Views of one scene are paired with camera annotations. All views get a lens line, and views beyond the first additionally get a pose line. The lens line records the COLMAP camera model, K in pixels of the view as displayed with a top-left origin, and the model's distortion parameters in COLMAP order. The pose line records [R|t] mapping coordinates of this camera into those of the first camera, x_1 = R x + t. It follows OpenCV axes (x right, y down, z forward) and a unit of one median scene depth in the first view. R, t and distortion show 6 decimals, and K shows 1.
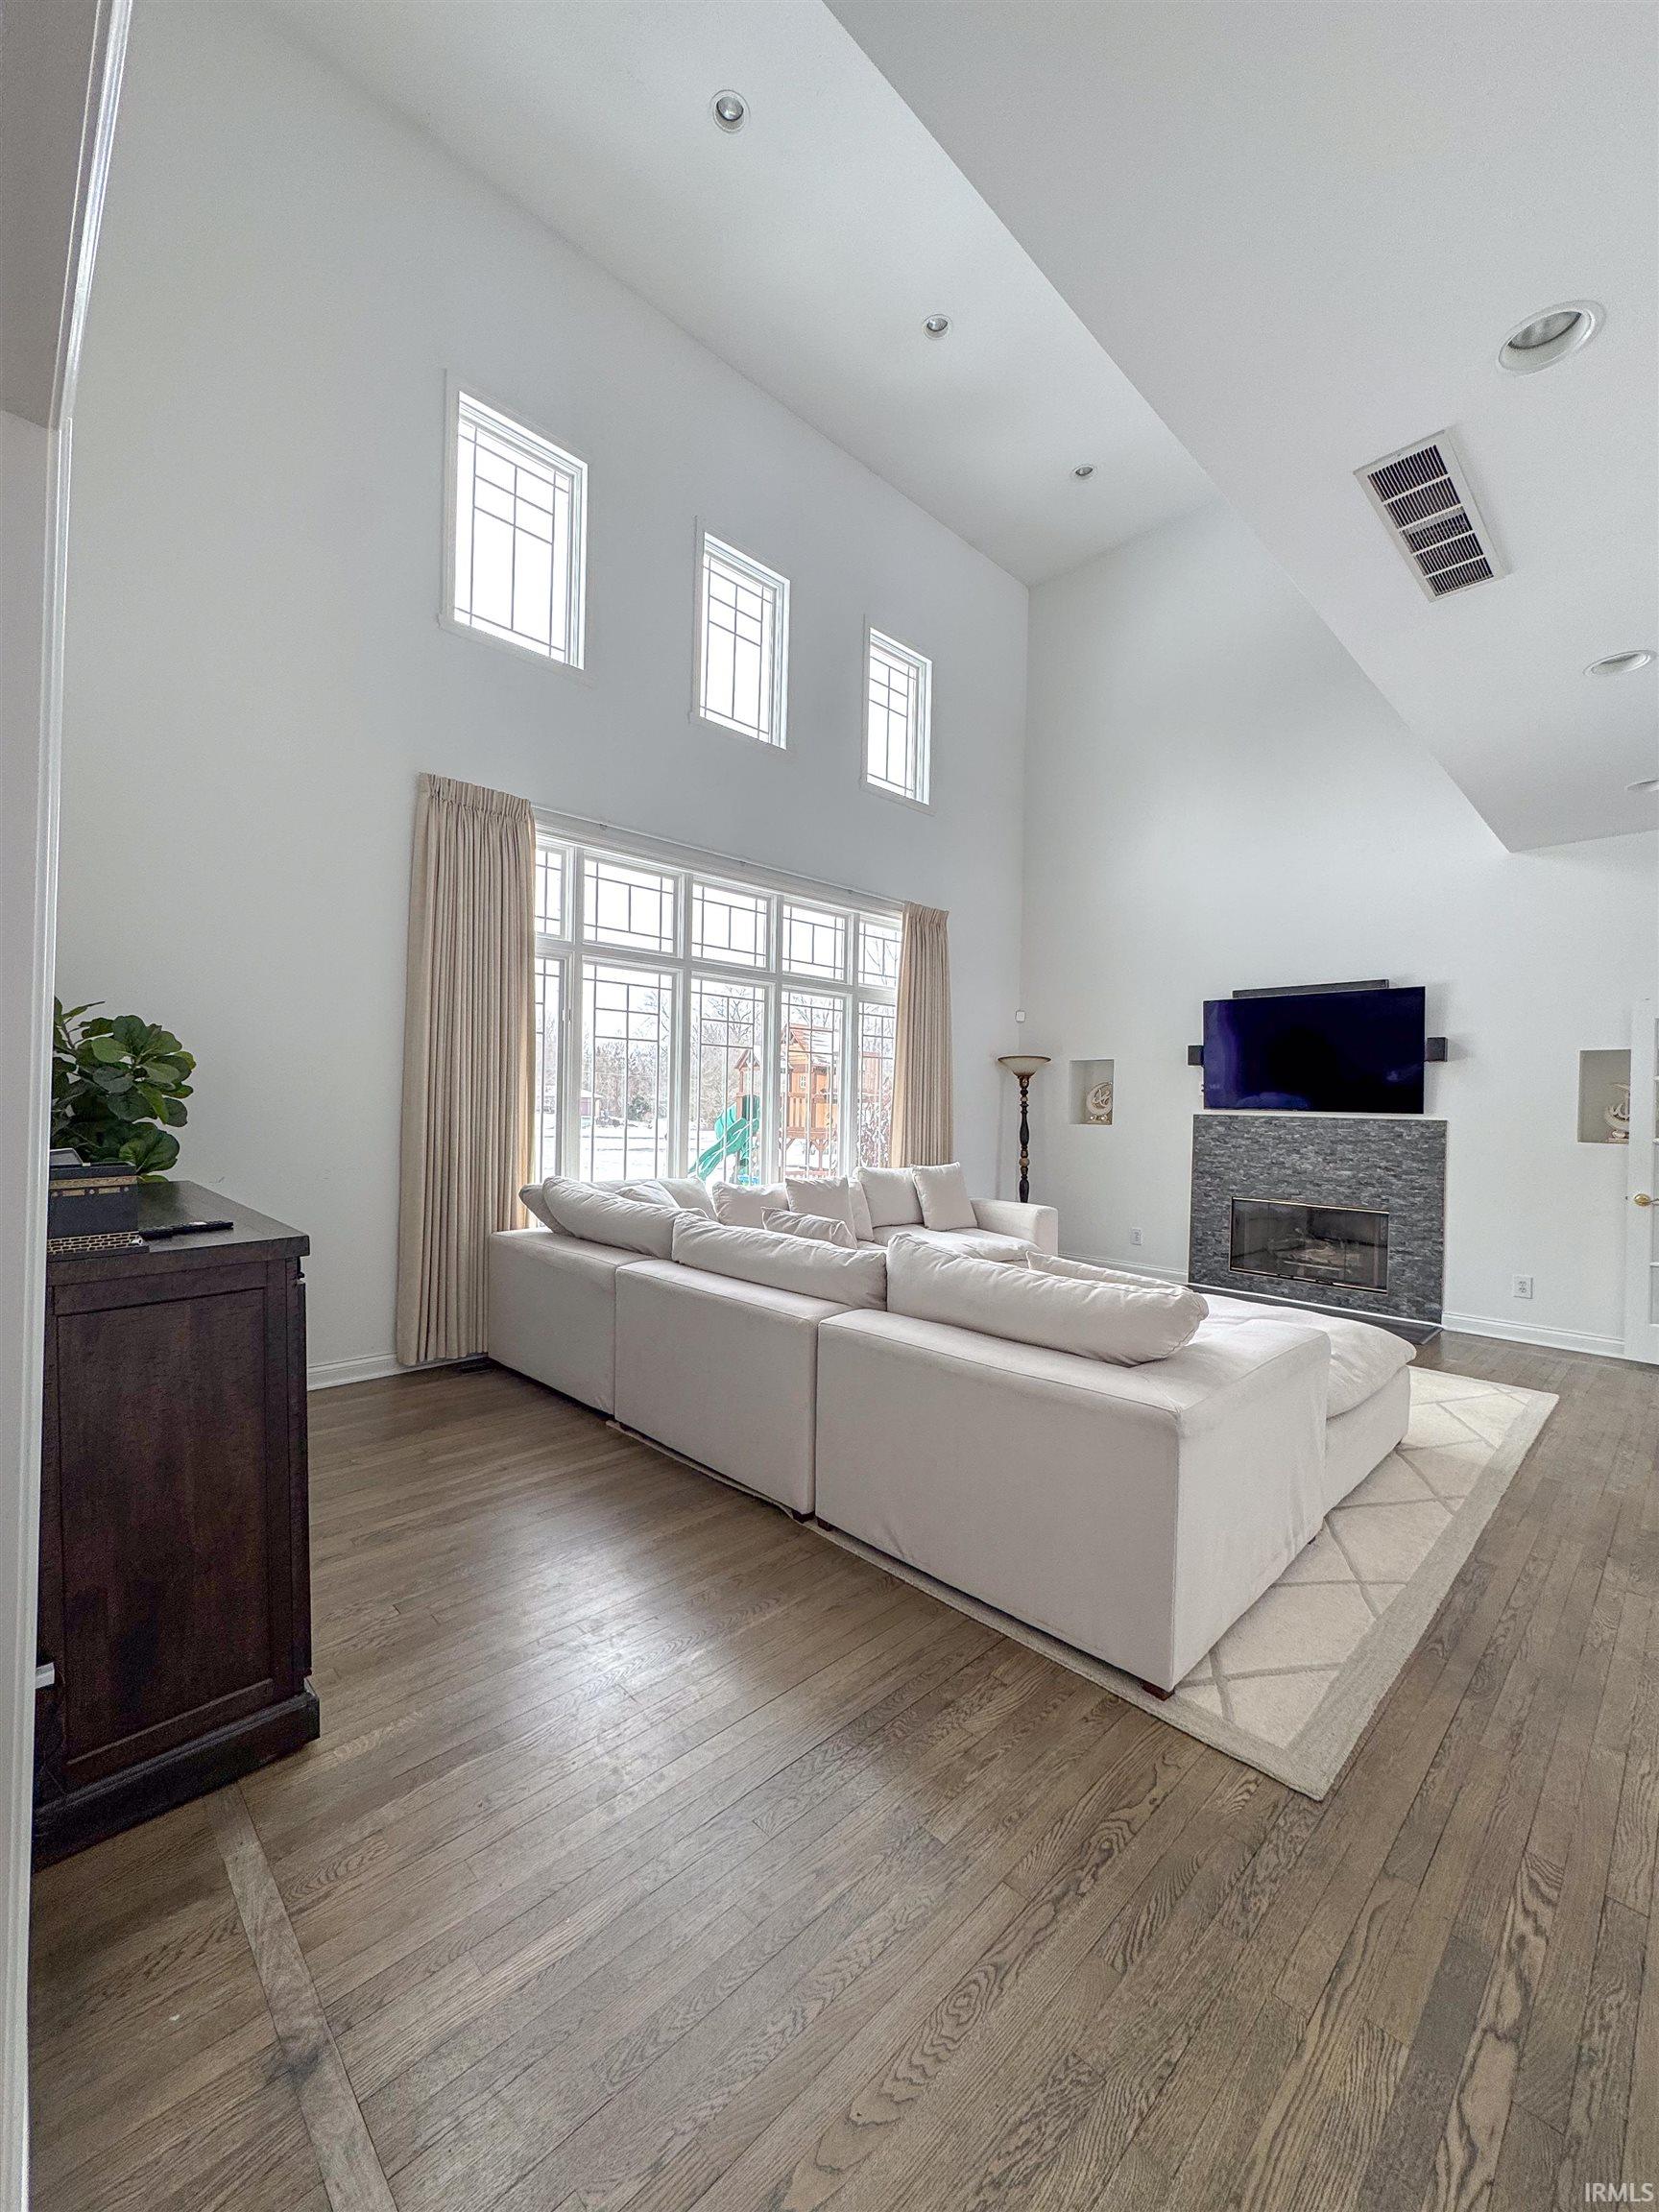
lens RADIAL K [[880.5, 0, 834.6], [0, 880.5, 1109.2], [0, 0, 1]] dist [-0.000882, -0.000028]
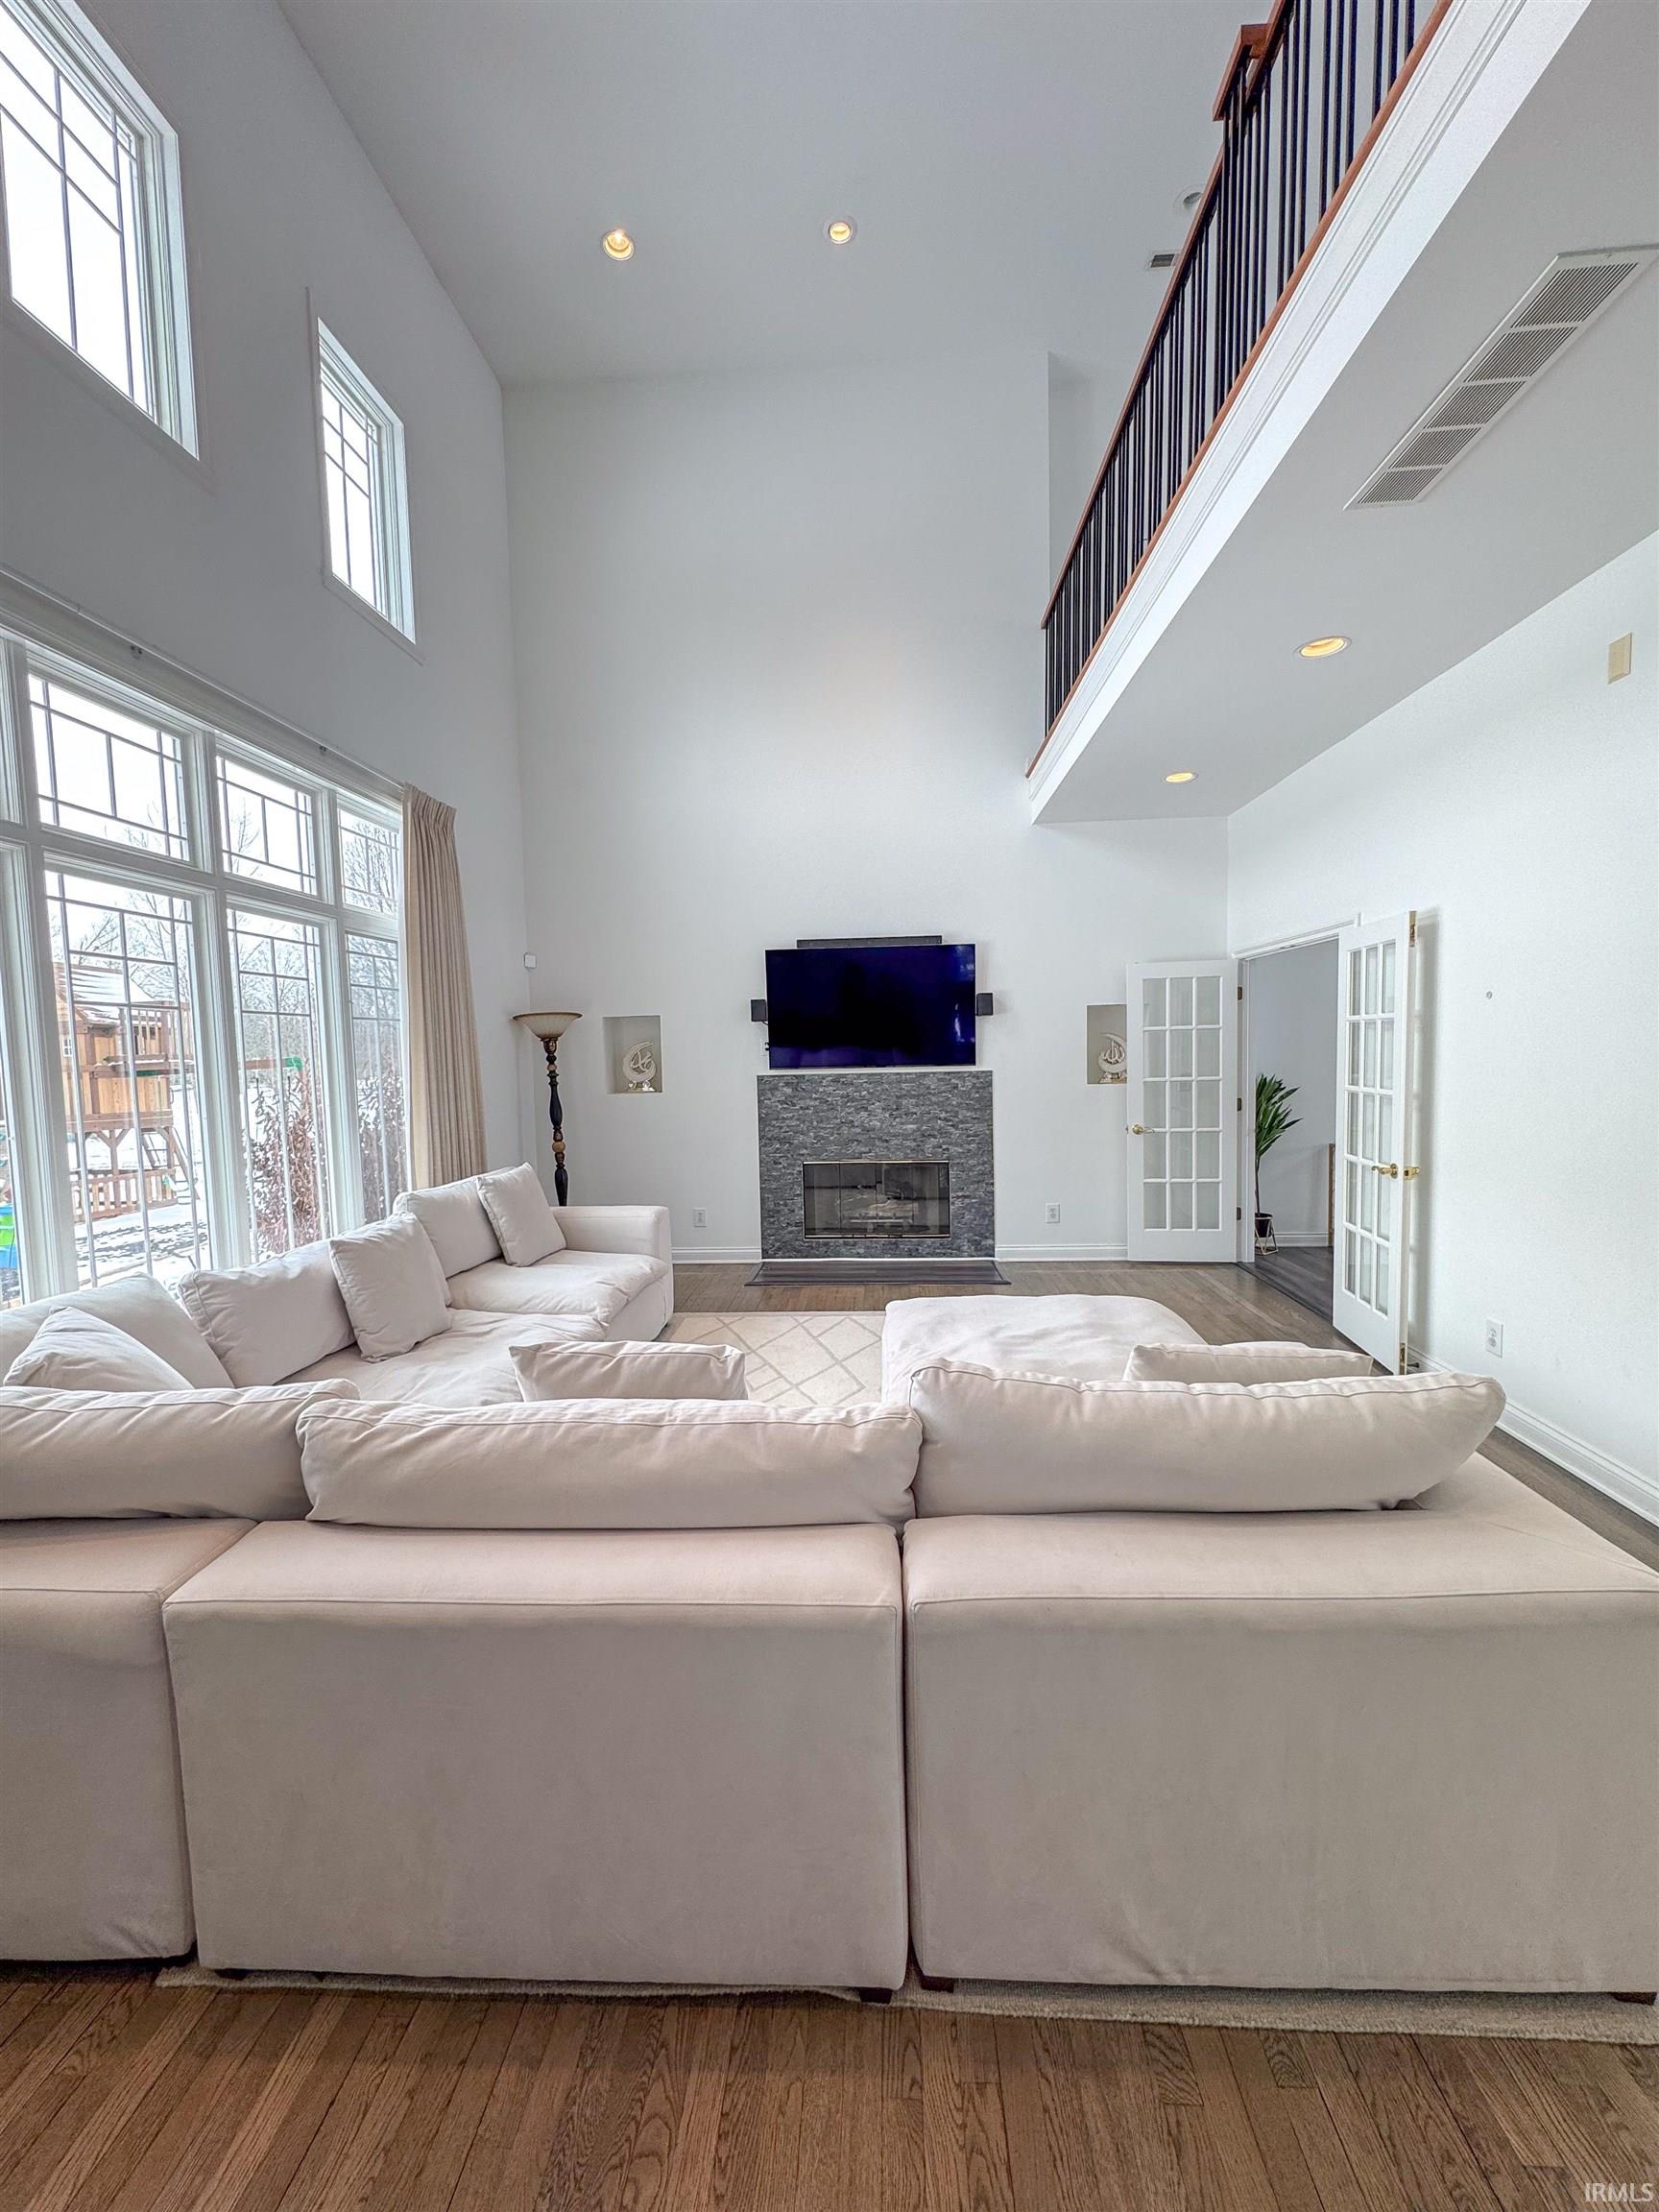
lens RADIAL K [[880.5, 0, 834.6], [0, 880.5, 1109.2], [0, 0, 1]] dist [-0.000882, -0.000028]
pose [[0.740082, -0.085135, 0.667107, -0.153348], [0.044508, 0.995981, 0.077728, -0.029273], [-0.671042, -0.027833, 0.740896, 0.298290]]
